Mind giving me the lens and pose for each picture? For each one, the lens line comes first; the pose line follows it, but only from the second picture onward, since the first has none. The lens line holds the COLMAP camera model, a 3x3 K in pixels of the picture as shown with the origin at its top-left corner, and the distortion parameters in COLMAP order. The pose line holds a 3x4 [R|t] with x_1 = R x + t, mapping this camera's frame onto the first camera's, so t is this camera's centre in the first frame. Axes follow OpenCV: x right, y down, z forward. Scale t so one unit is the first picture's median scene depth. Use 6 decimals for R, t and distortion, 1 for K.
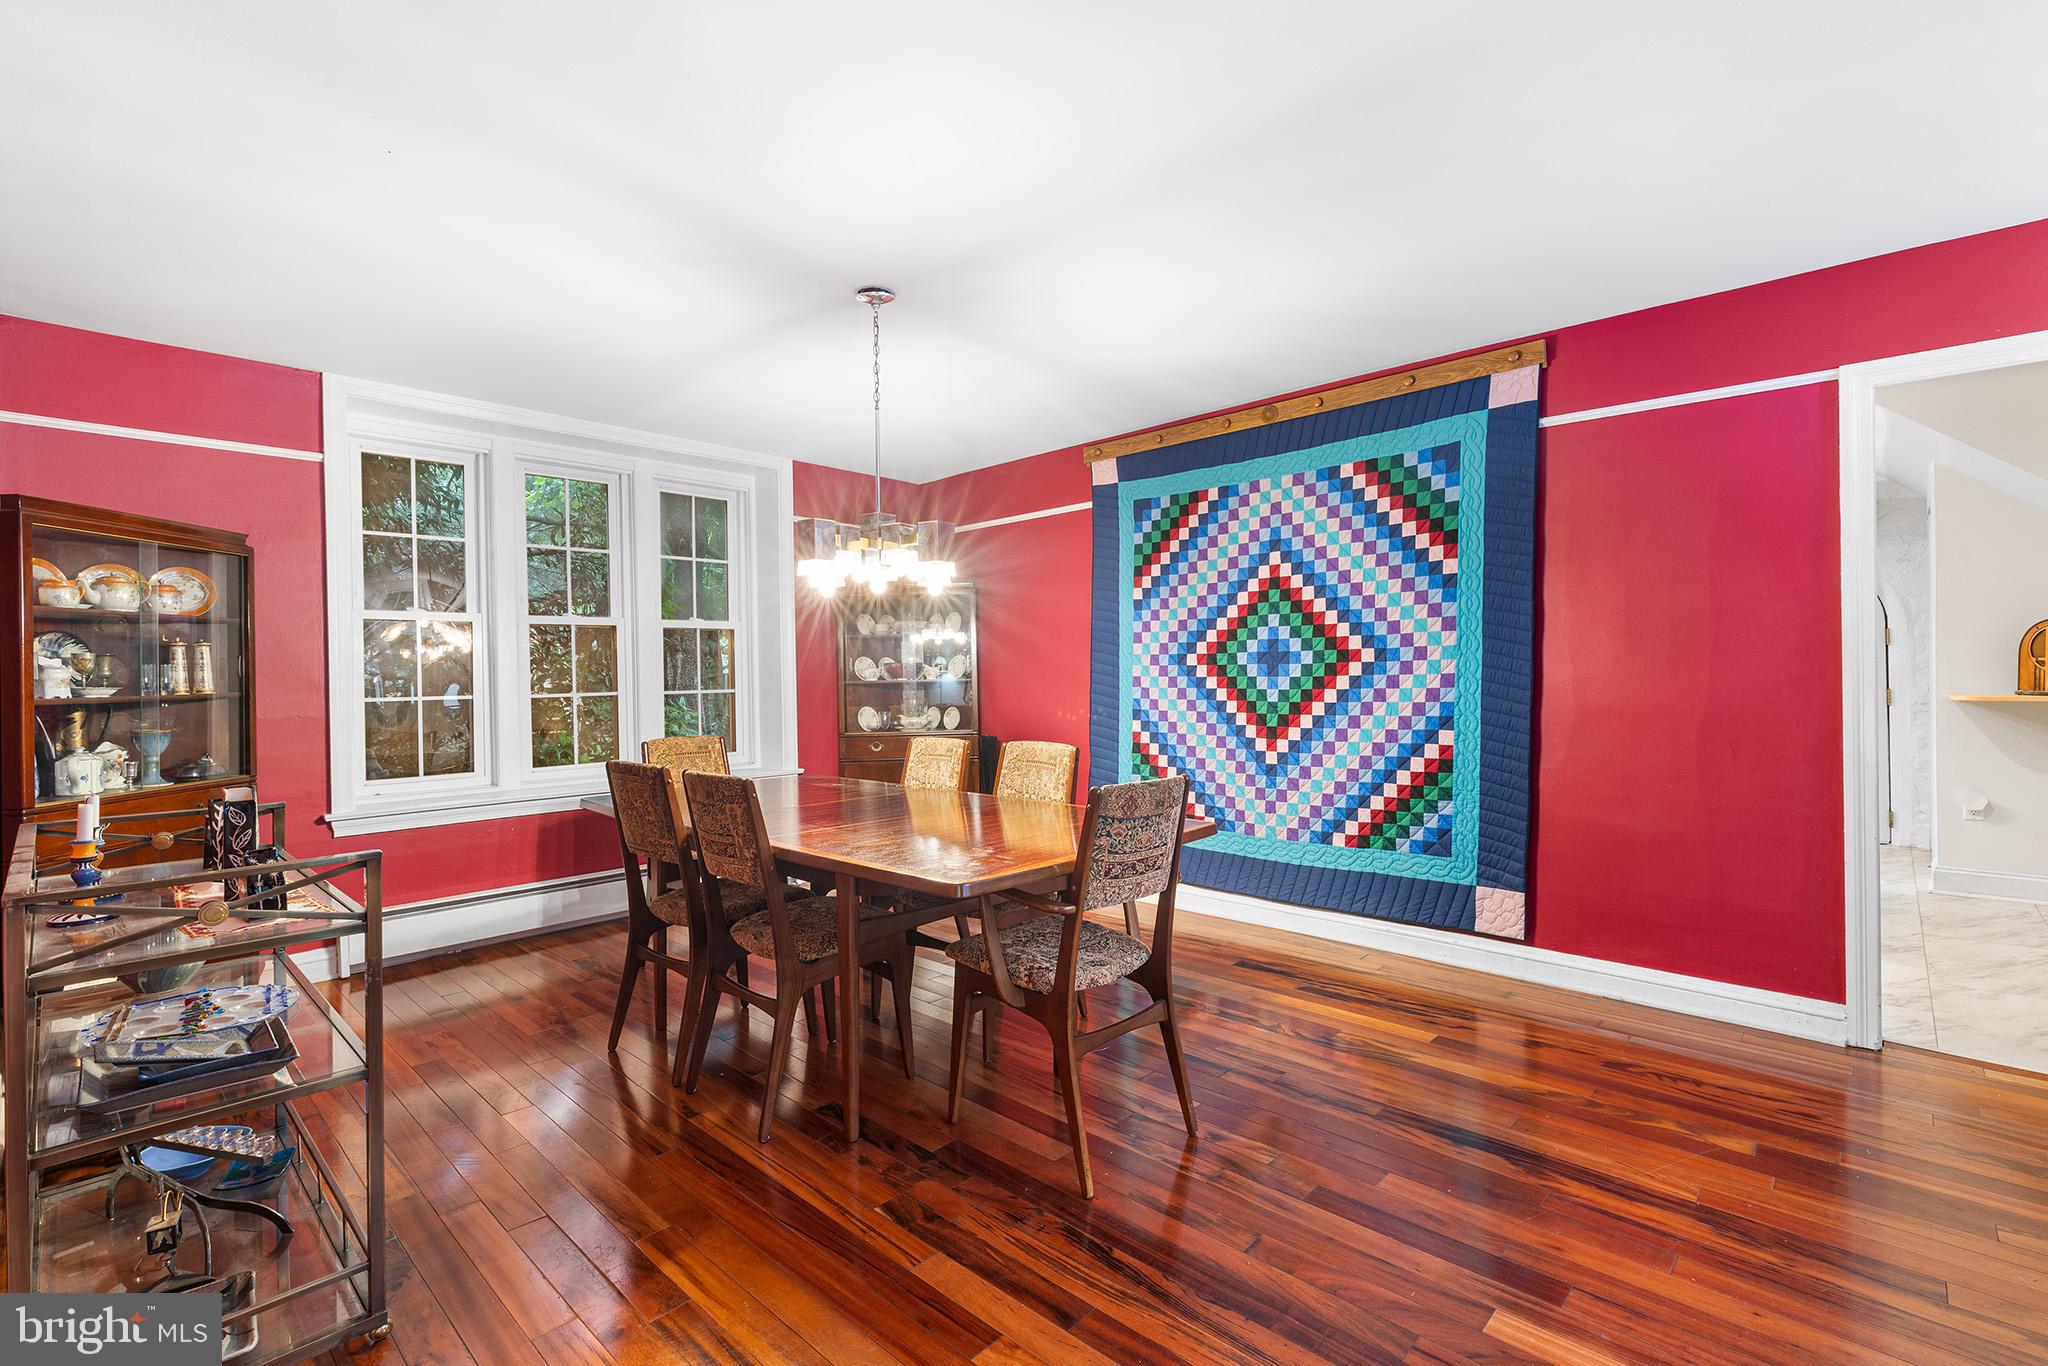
lens RADIAL K [[940.4, 0, 1024.0], [0, 940.4, 683.0], [0, 0, 1]] dist [-0.003201, -0.001194]
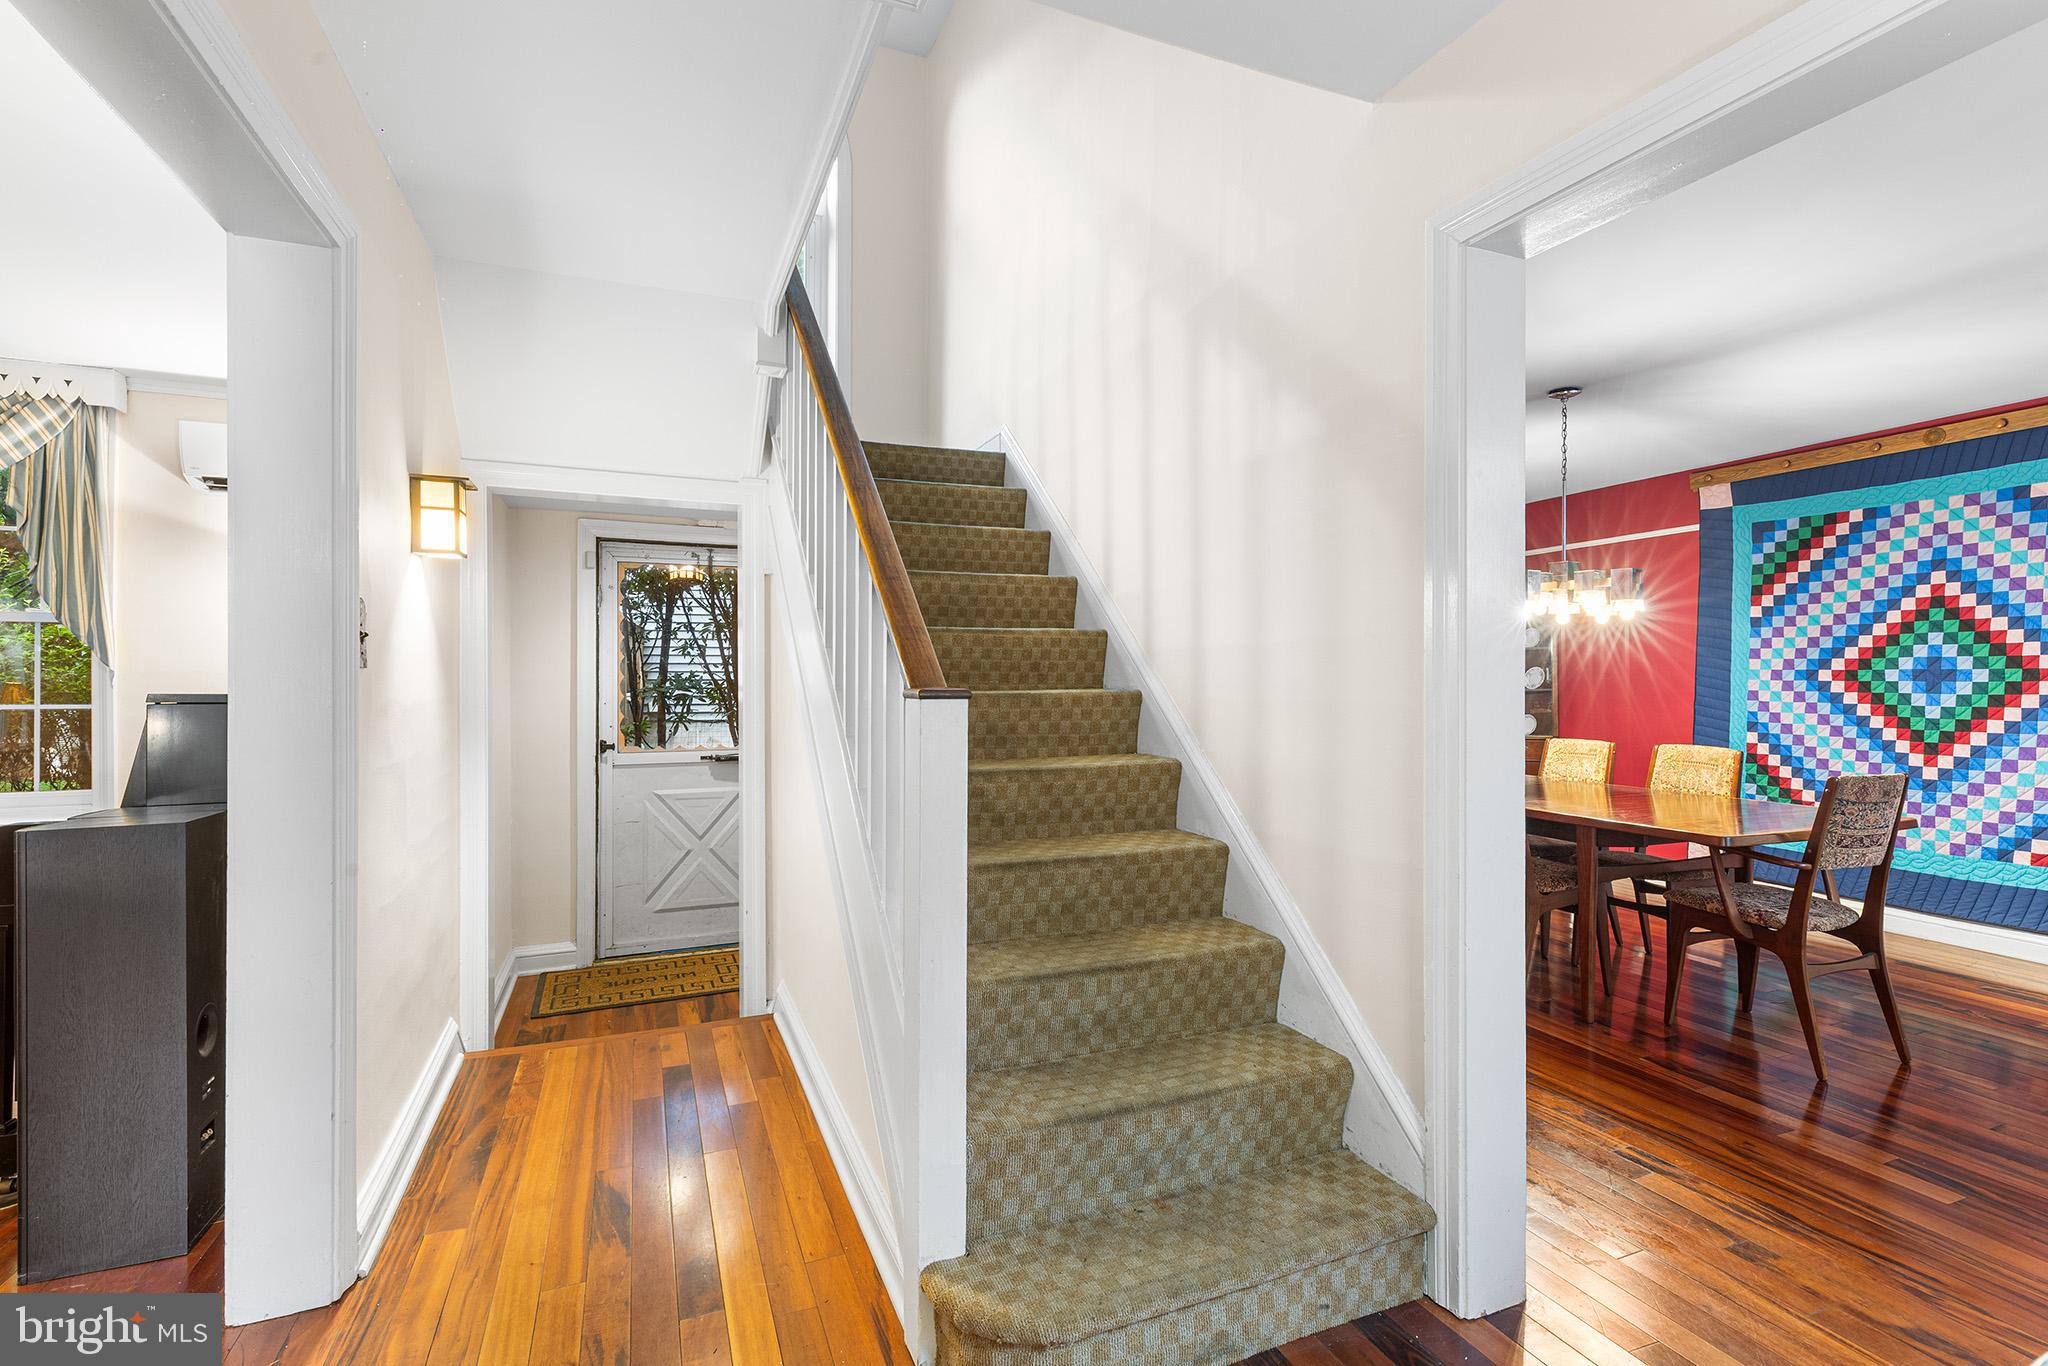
lens RADIAL K [[940.4, 0, 1024.0], [0, 940.4, 683.0], [0, 0, 1]] dist [-0.003201, -0.001194]
pose [[0.904197, 0.016914, -0.426780, -0.187643], [-0.018588, 0.999827, 0.000244, -0.000365], [0.426710, 0.007713, 0.904356, -0.328081]]
